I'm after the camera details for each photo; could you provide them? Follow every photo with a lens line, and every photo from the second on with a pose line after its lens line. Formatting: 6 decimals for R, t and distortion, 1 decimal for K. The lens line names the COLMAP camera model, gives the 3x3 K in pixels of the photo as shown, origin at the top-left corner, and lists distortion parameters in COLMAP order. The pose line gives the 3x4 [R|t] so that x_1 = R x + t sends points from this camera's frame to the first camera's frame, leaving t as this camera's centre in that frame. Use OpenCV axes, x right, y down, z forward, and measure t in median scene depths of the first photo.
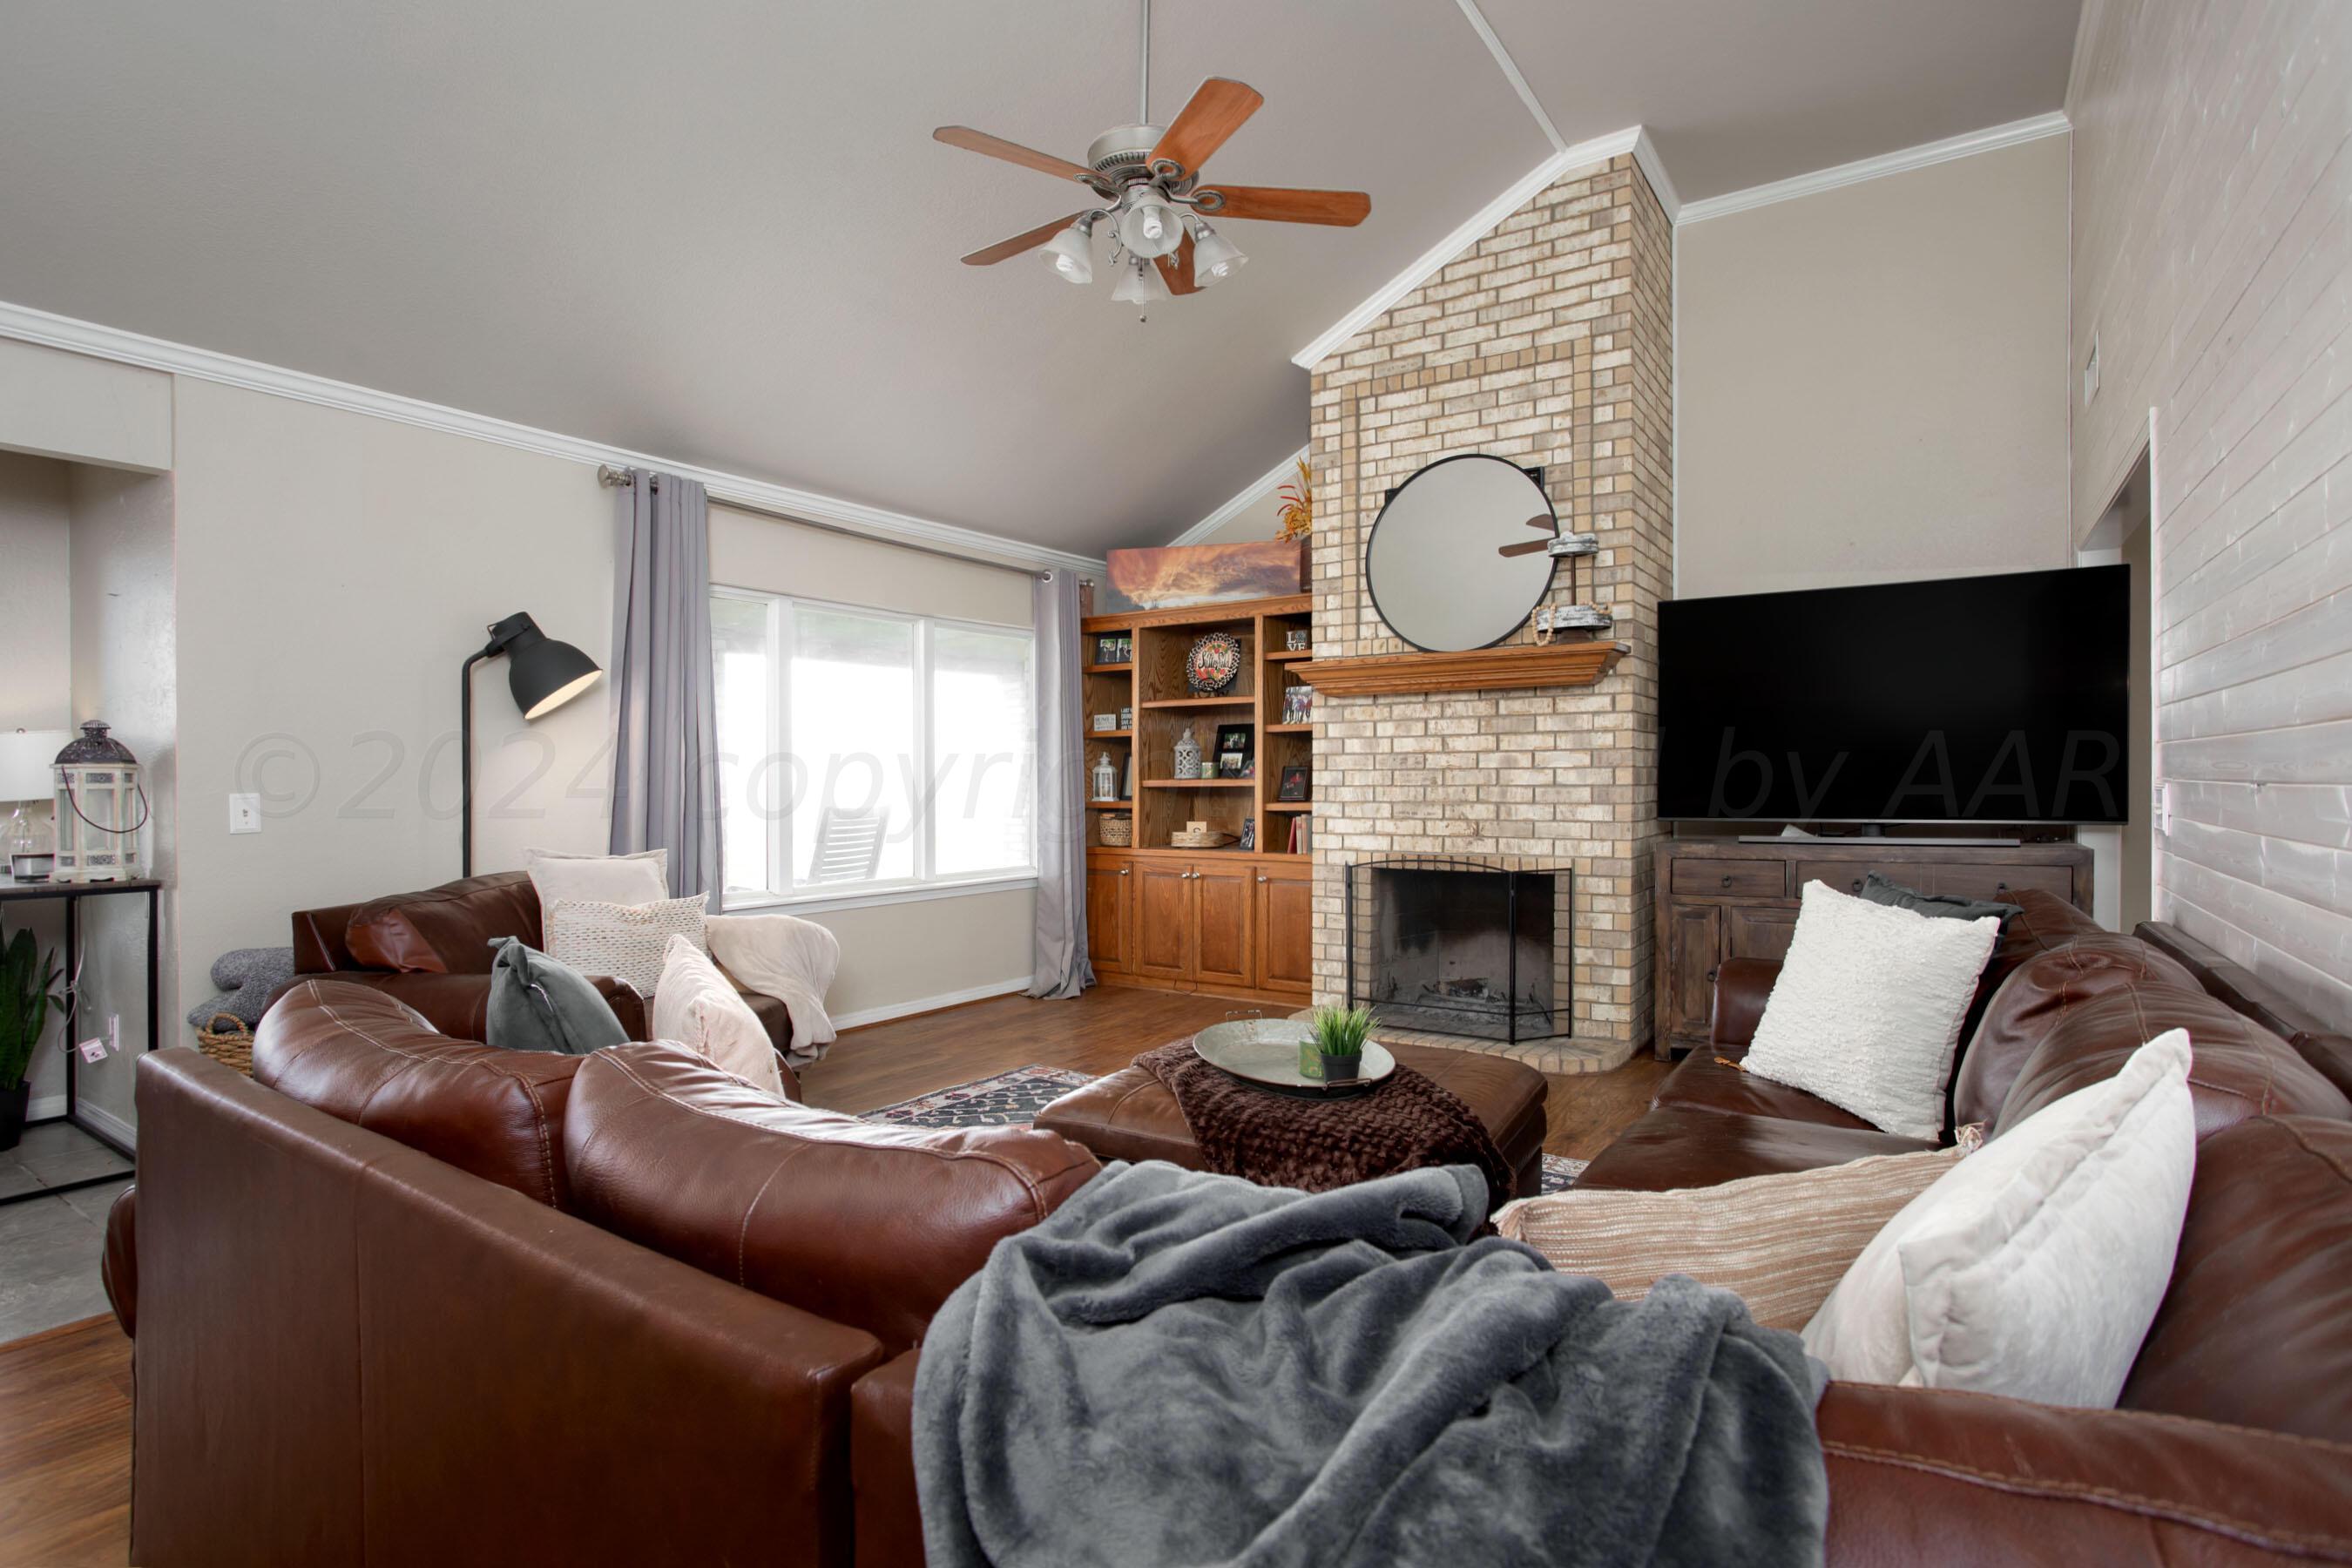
lens RADIAL K [[1170.1, 0, 1176.0], [0, 1170.1, 784.0], [0, 0, 1]] dist [-0.076872, 0.046743]
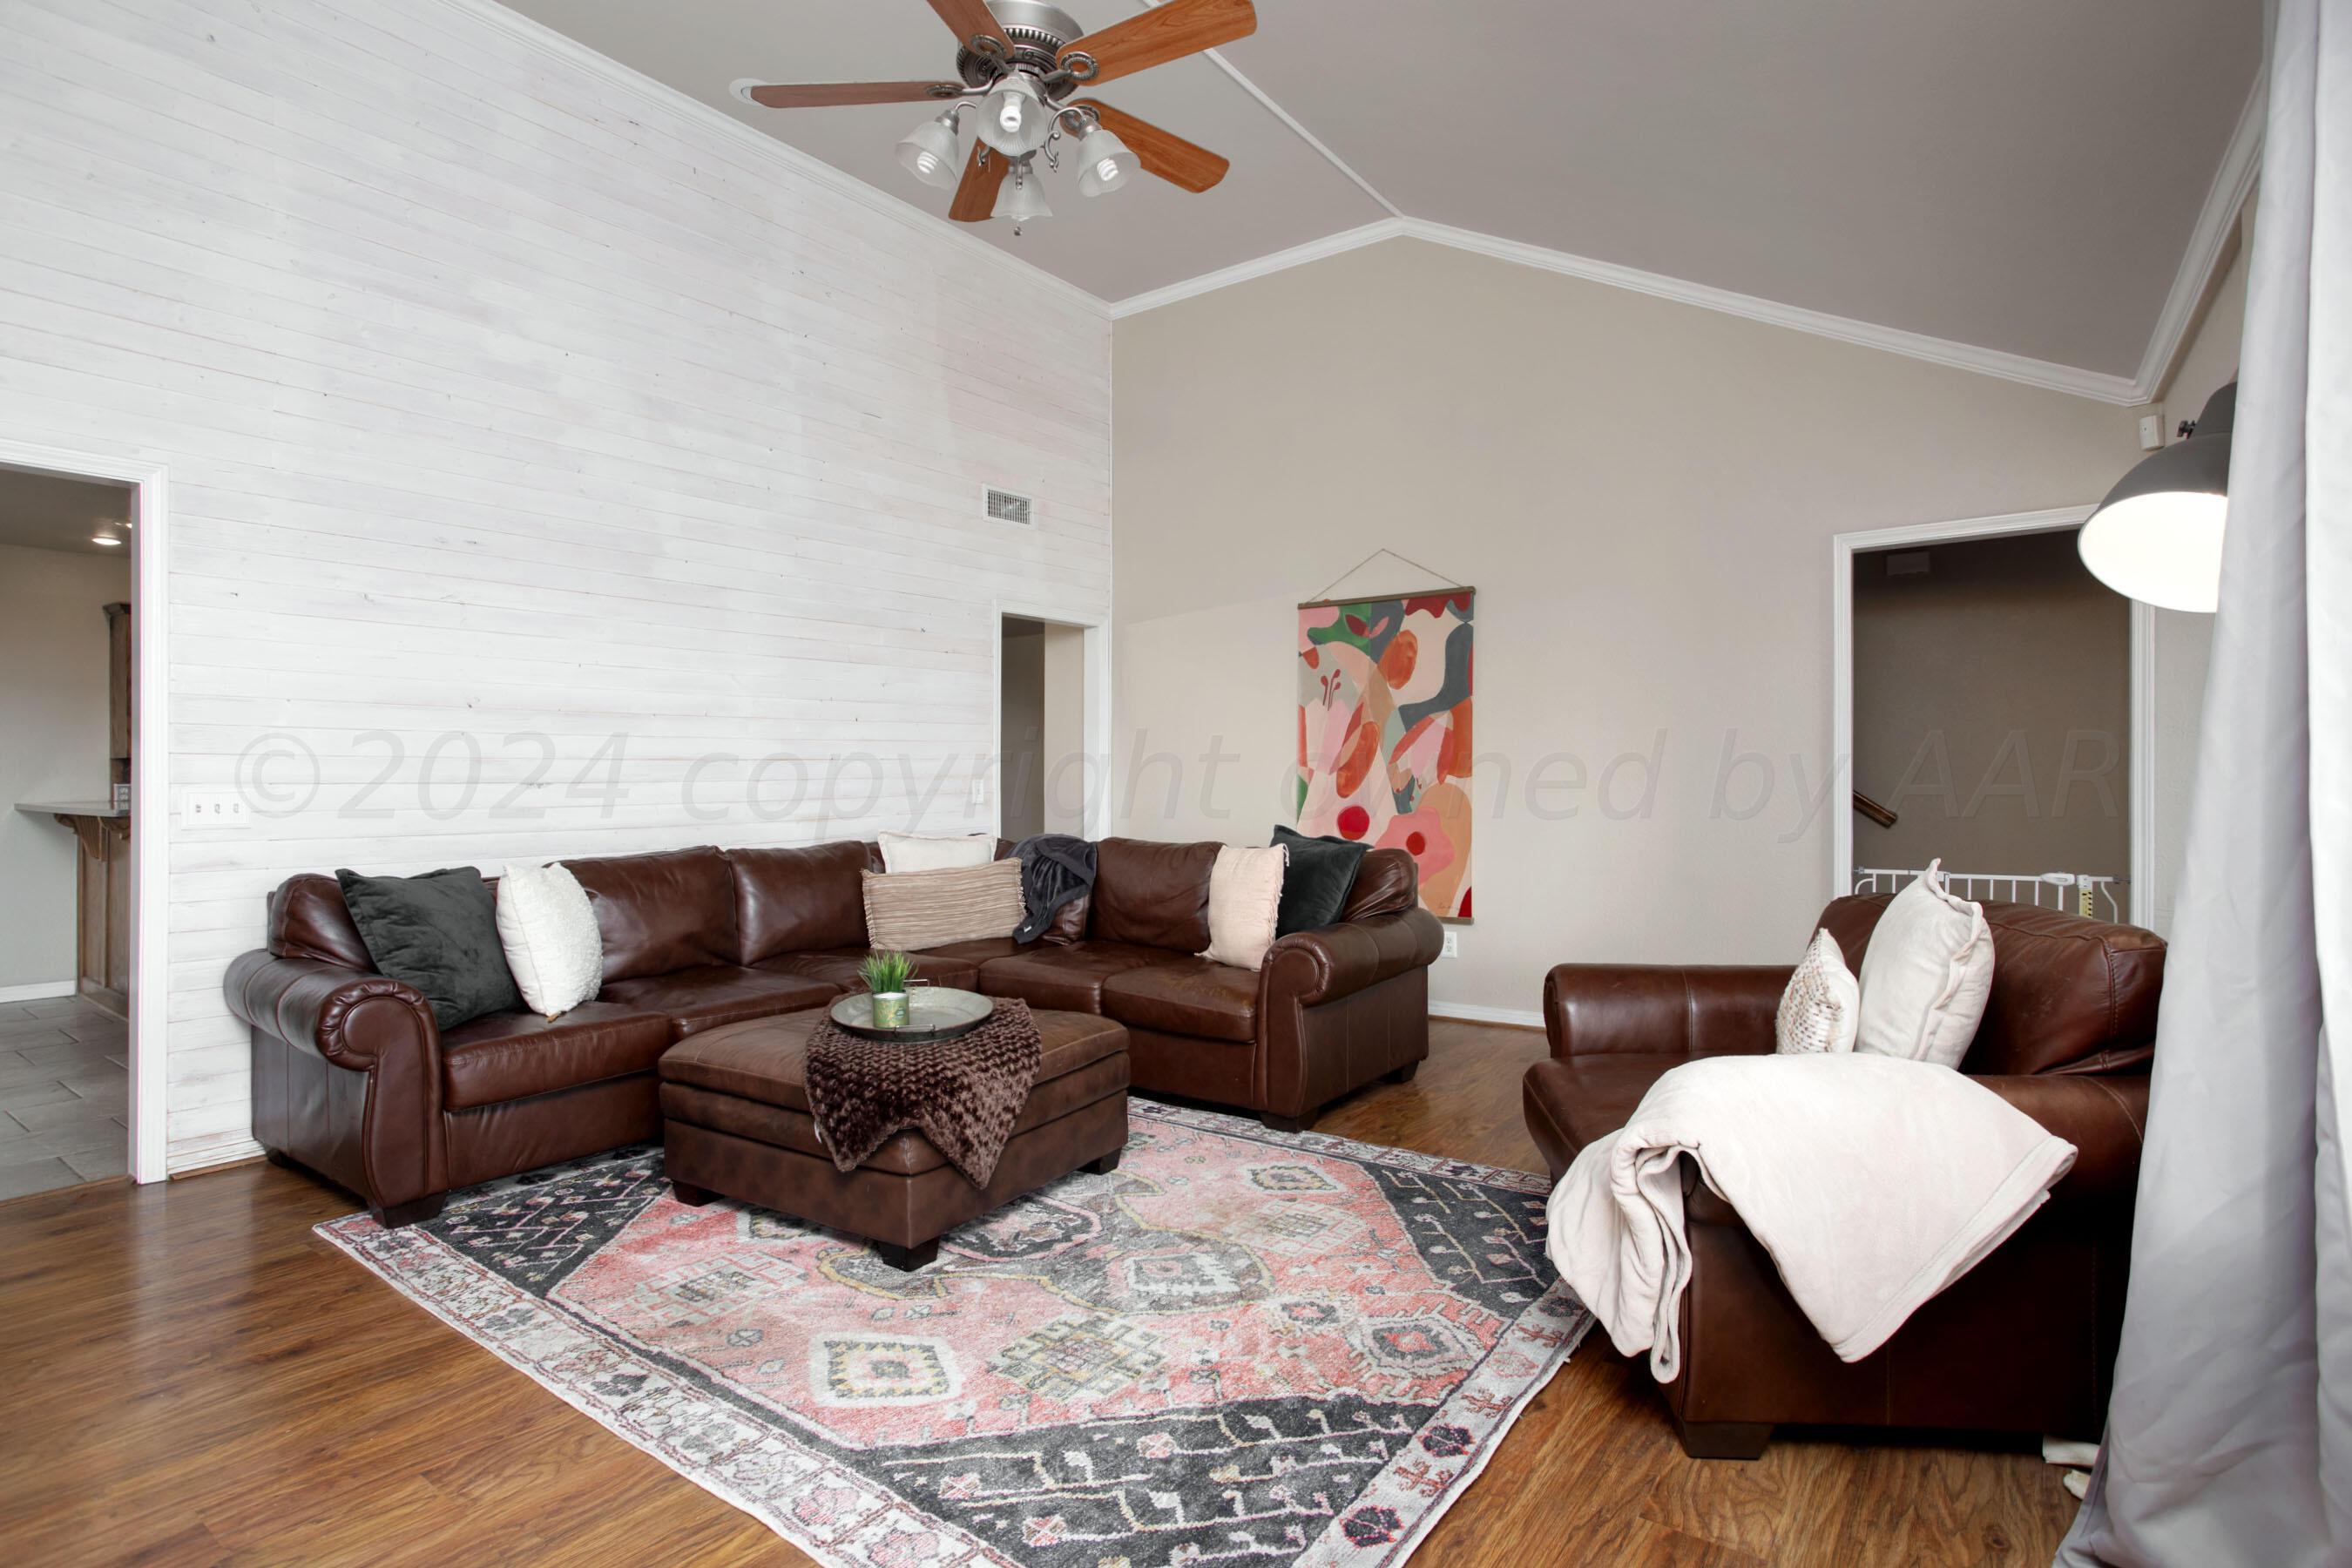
lens RADIAL K [[1170.1, 0, 1176.0], [0, 1170.1, 784.0], [0, 0, 1]] dist [-0.076872, 0.046743]
pose [[-0.998762, 0.002947, 0.049649, -0.151180], [0.003091, 0.999991, 0.002818, 0.003151], [-0.049641, 0.002968, -0.998763, 1.517889]]
